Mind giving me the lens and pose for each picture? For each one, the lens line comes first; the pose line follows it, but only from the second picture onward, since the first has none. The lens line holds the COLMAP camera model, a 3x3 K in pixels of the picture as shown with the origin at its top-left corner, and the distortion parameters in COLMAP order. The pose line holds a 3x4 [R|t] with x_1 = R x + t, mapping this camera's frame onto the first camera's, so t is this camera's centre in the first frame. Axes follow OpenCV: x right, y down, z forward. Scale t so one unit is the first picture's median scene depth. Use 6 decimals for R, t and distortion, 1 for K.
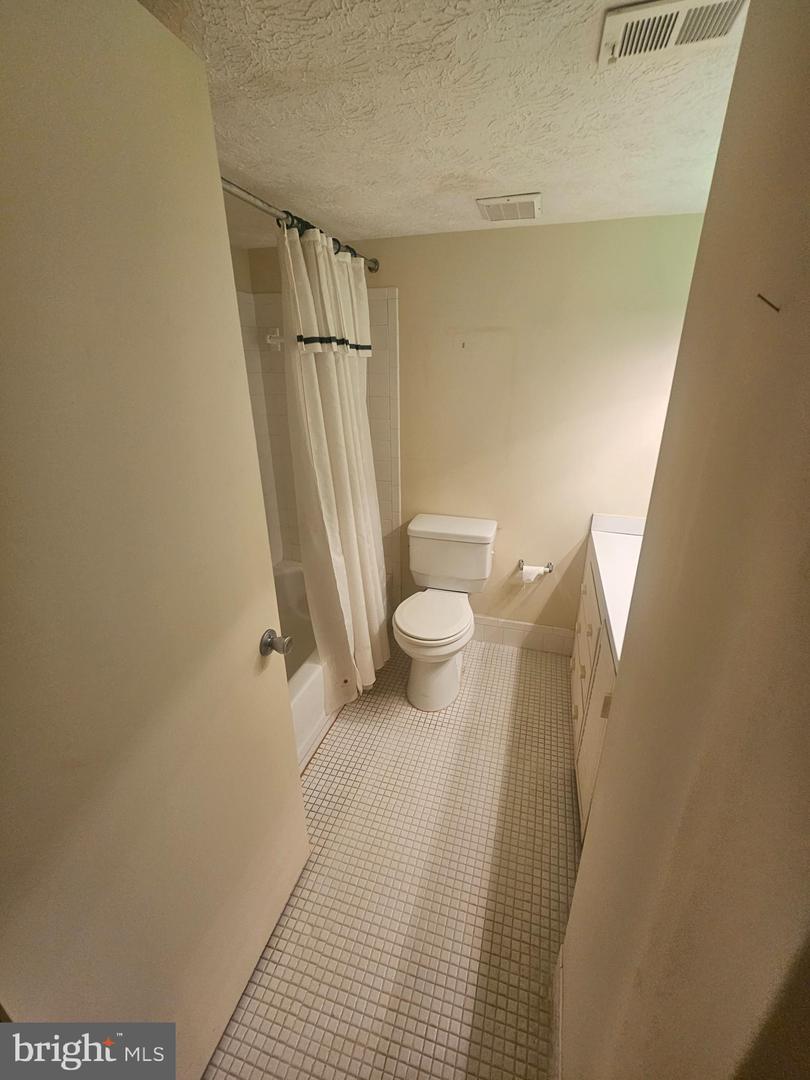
lens RADIAL K [[435.1, 0, 415.1], [0, 435.1, 534.9], [0, 0, 1]] dist [-0.015115, 0.002499]
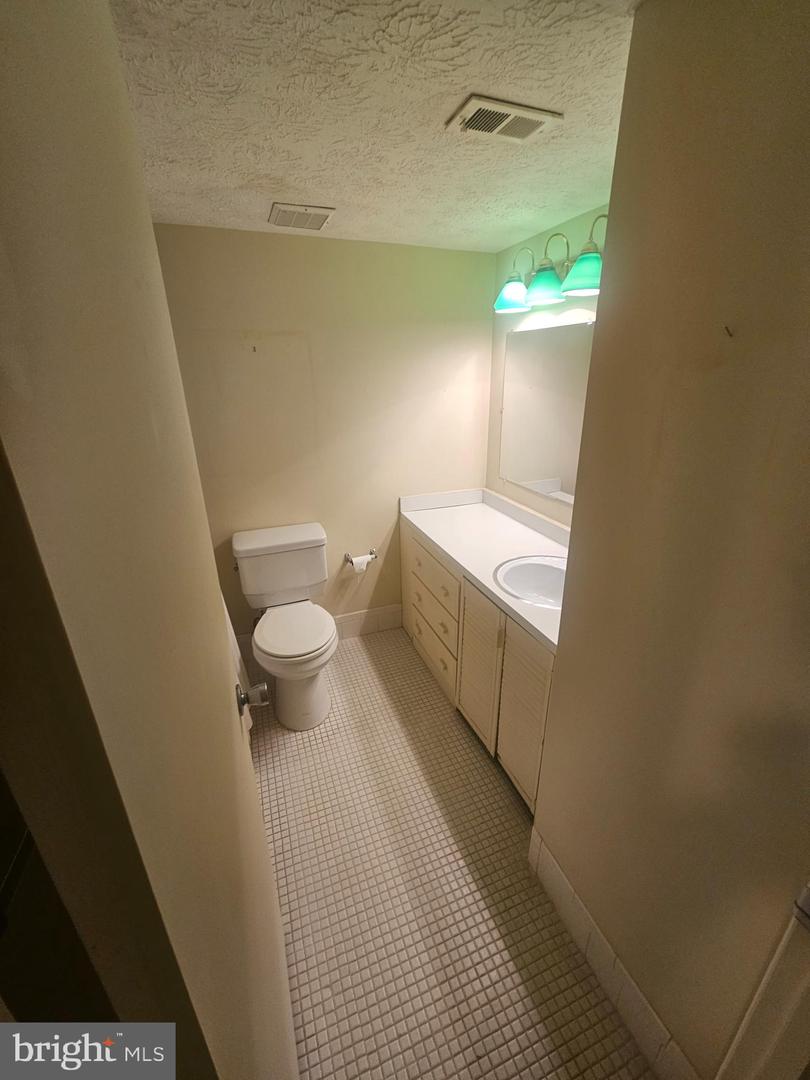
lens RADIAL K [[435.1, 0, 415.1], [0, 435.1, 534.9], [0, 0, 1]] dist [-0.015115, 0.002499]
pose [[0.788337, -0.222093, 0.573759, -0.299679], [0.226494, 0.971842, 0.064986, -0.025072], [-0.572036, 0.078722, 0.816442, 0.061311]]
